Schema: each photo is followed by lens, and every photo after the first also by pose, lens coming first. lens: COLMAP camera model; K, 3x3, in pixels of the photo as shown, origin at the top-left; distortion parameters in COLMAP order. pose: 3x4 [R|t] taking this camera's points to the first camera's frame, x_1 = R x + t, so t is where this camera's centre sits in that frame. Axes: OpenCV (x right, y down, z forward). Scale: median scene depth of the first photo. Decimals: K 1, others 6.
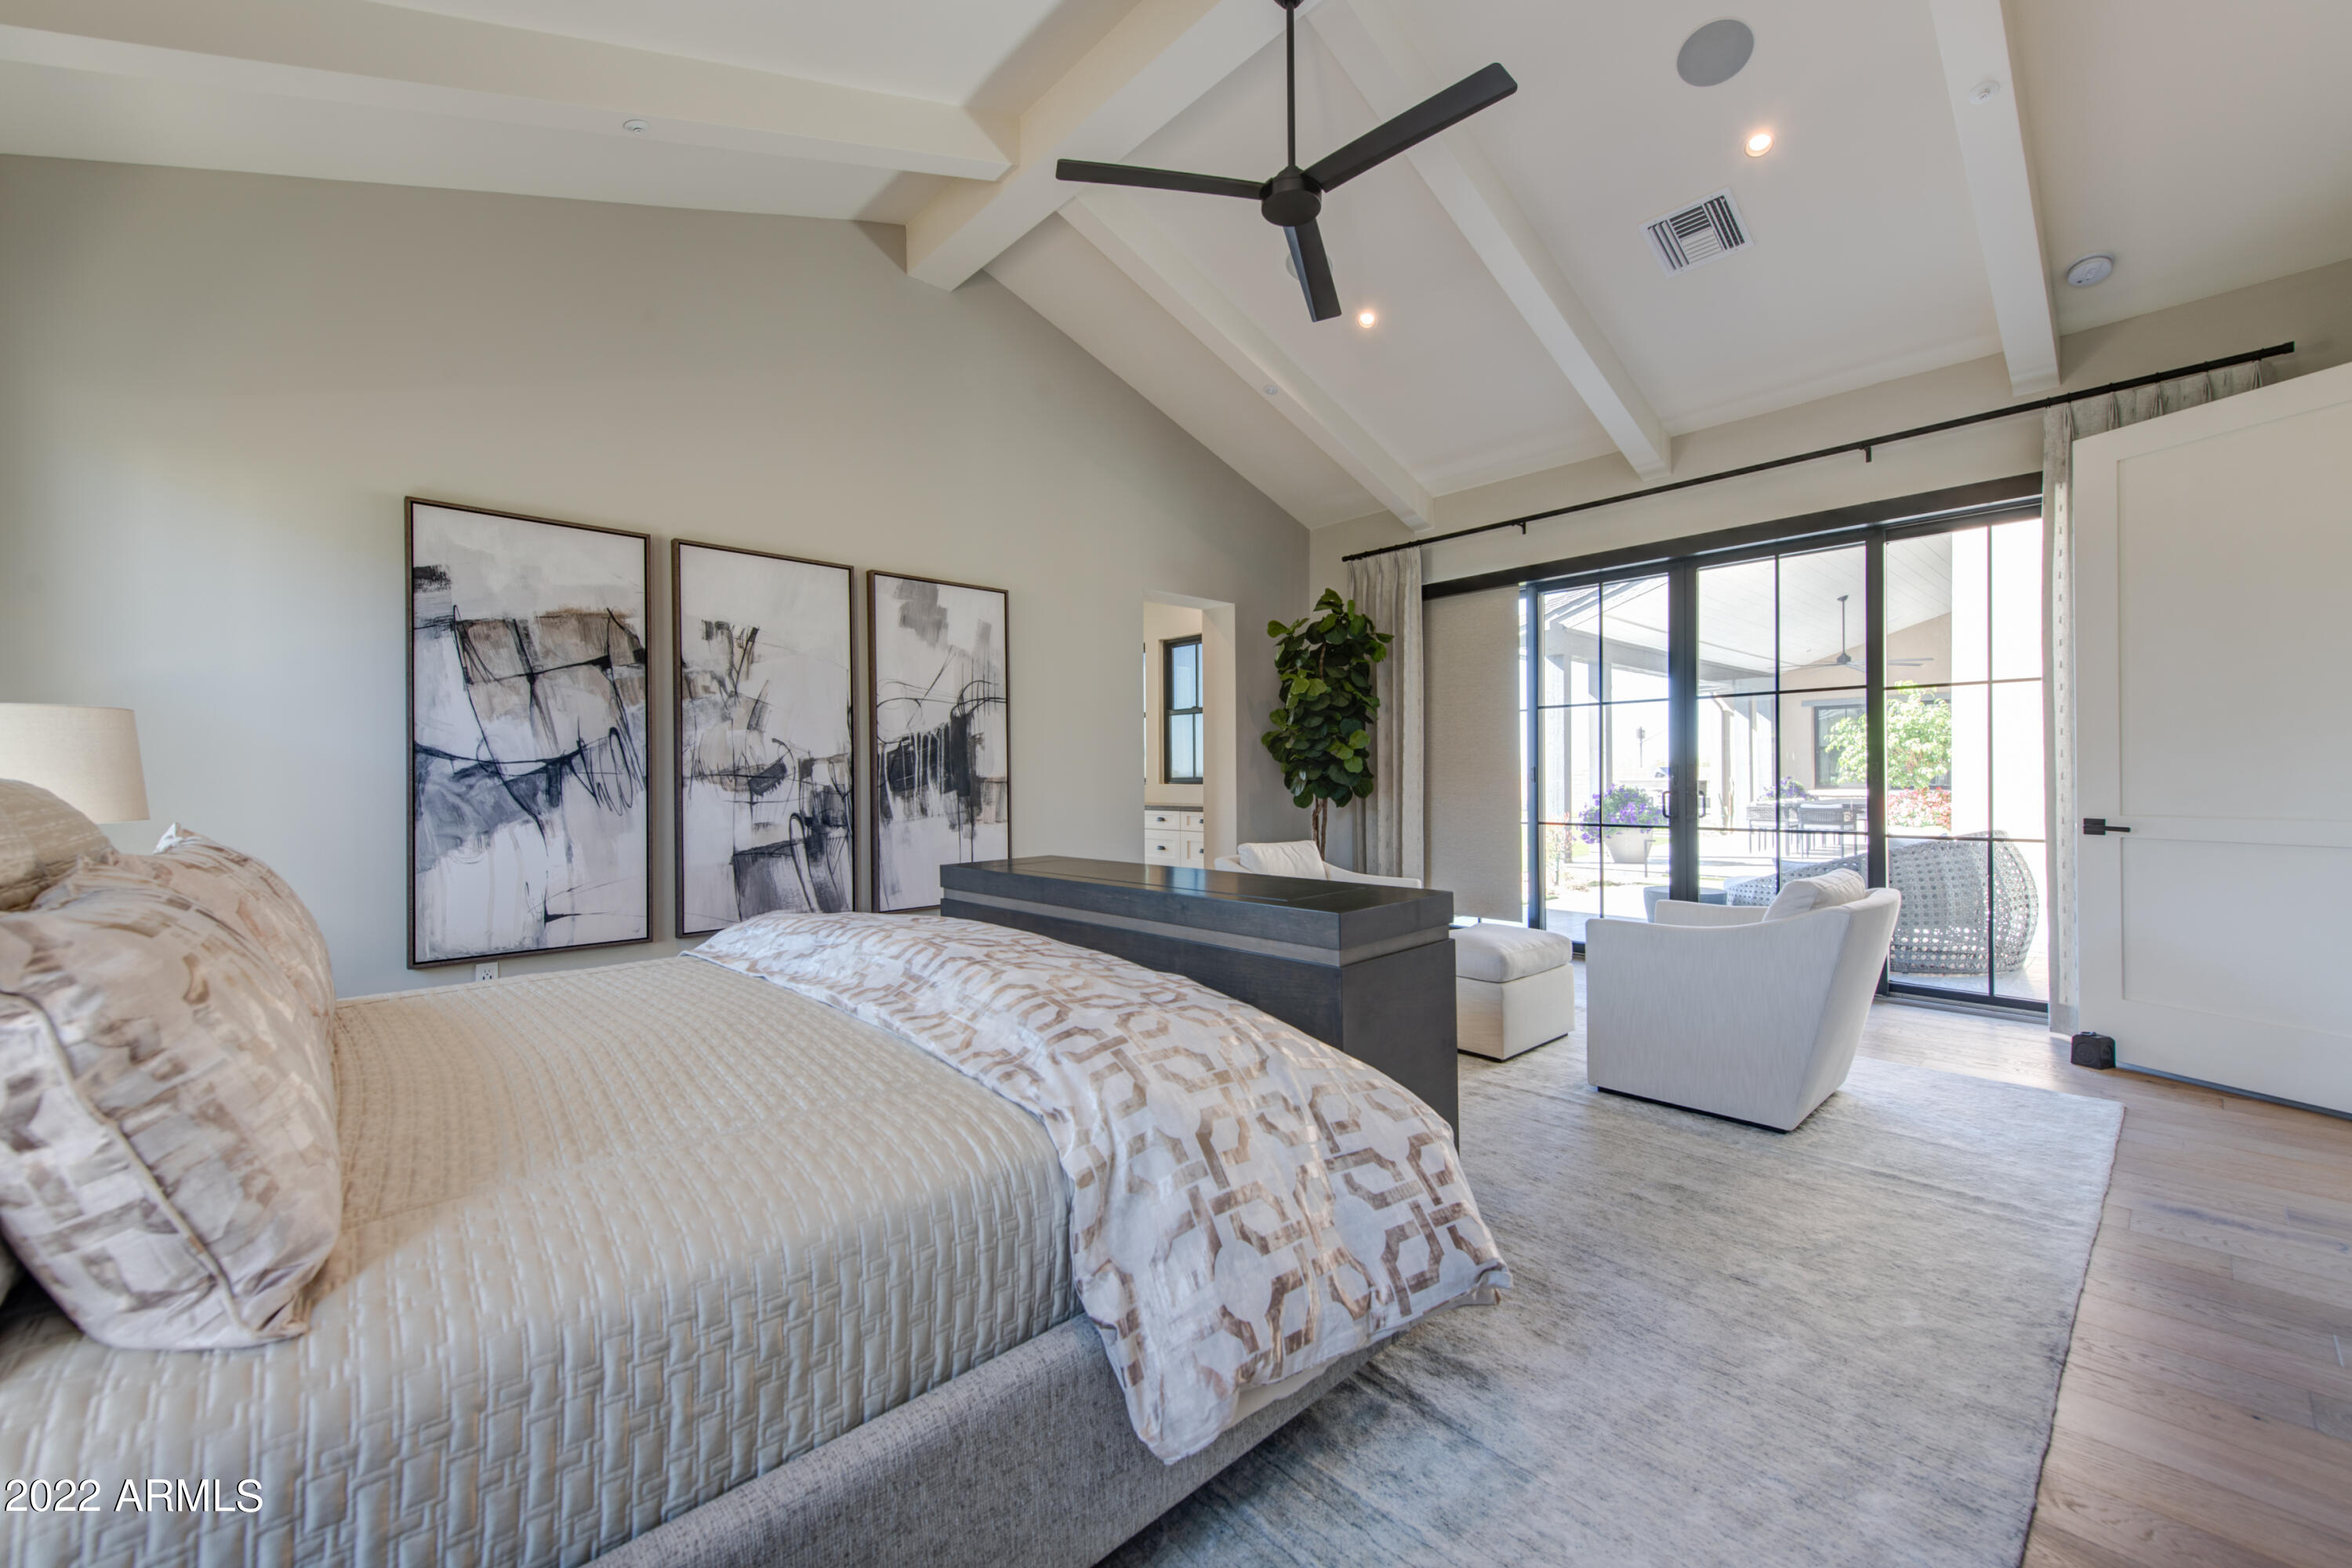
lens RADIAL K [[921.9, 0, 1195.3], [0, 921.9, 777.2], [0, 0, 1]] dist [0.006410, -0.000204]
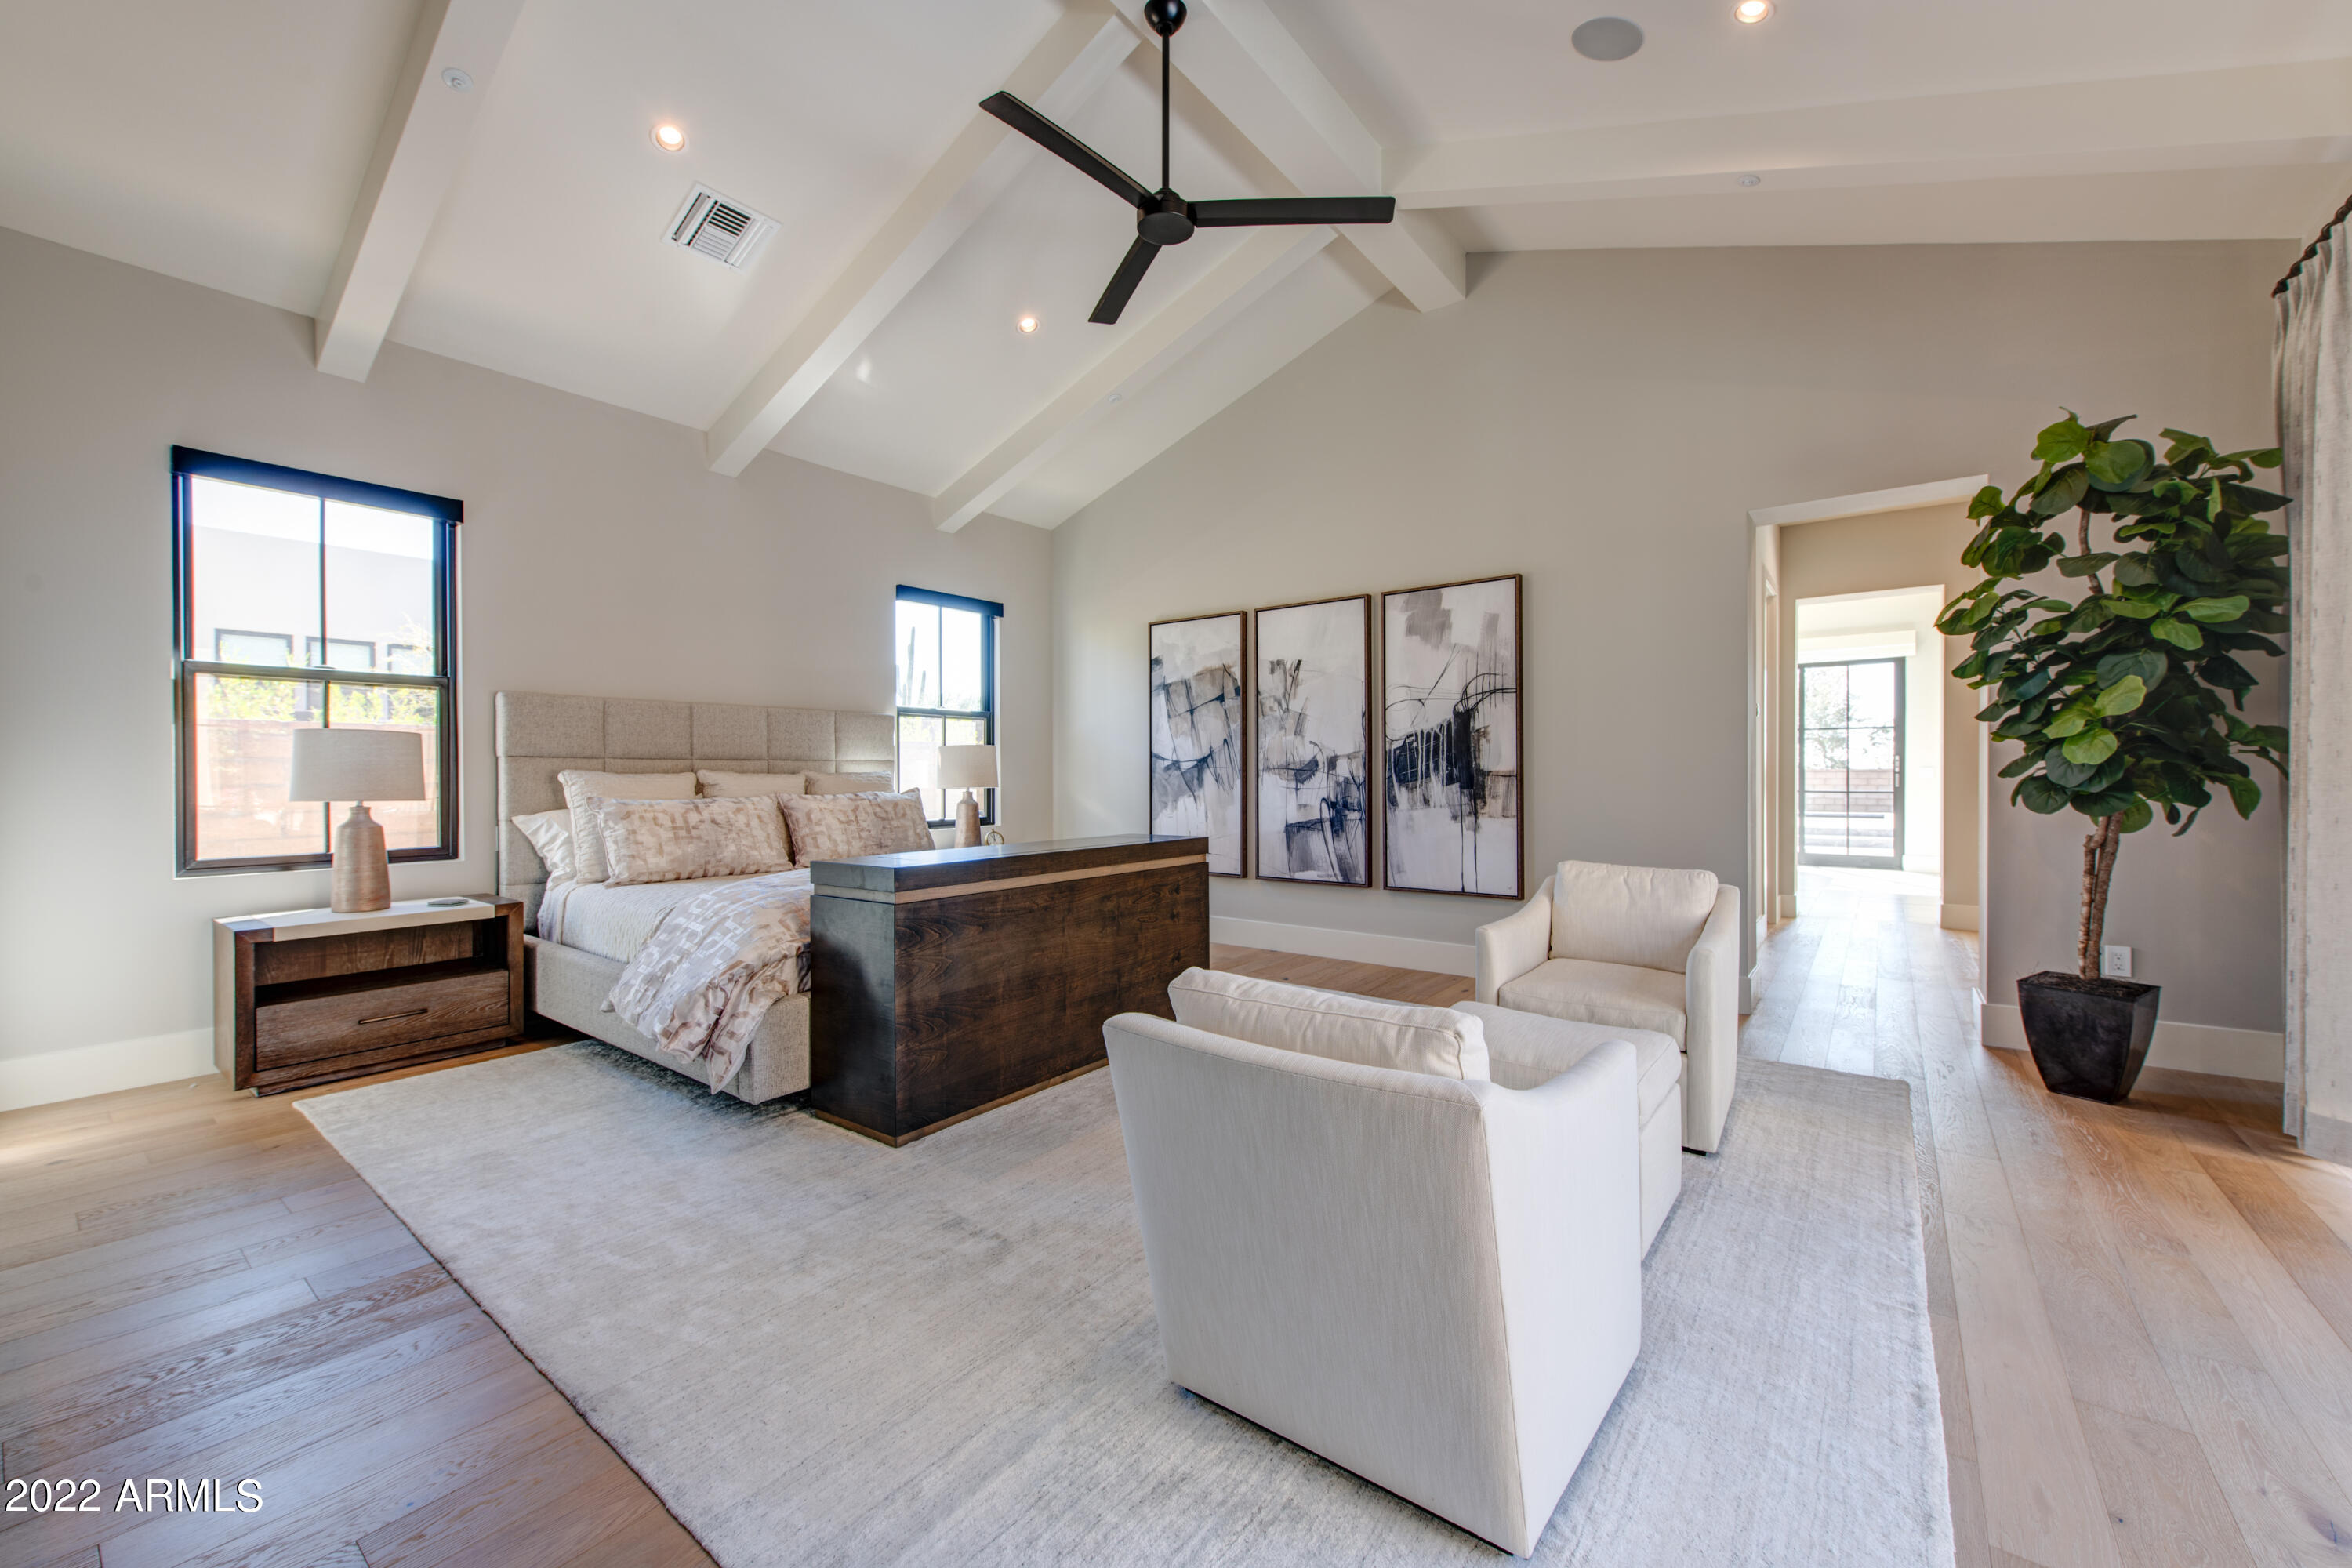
lens RADIAL K [[921.9, 0, 1187.9], [0, 921.9, 768.7], [0, 0, 1]] dist [0.006410, -0.000204]
pose [[0.158815, 0.006136, -0.987289, 0.831411], [0.004505, 0.999966, 0.006940, -0.012258], [0.987298, -0.005550, 0.158782, 0.620707]]
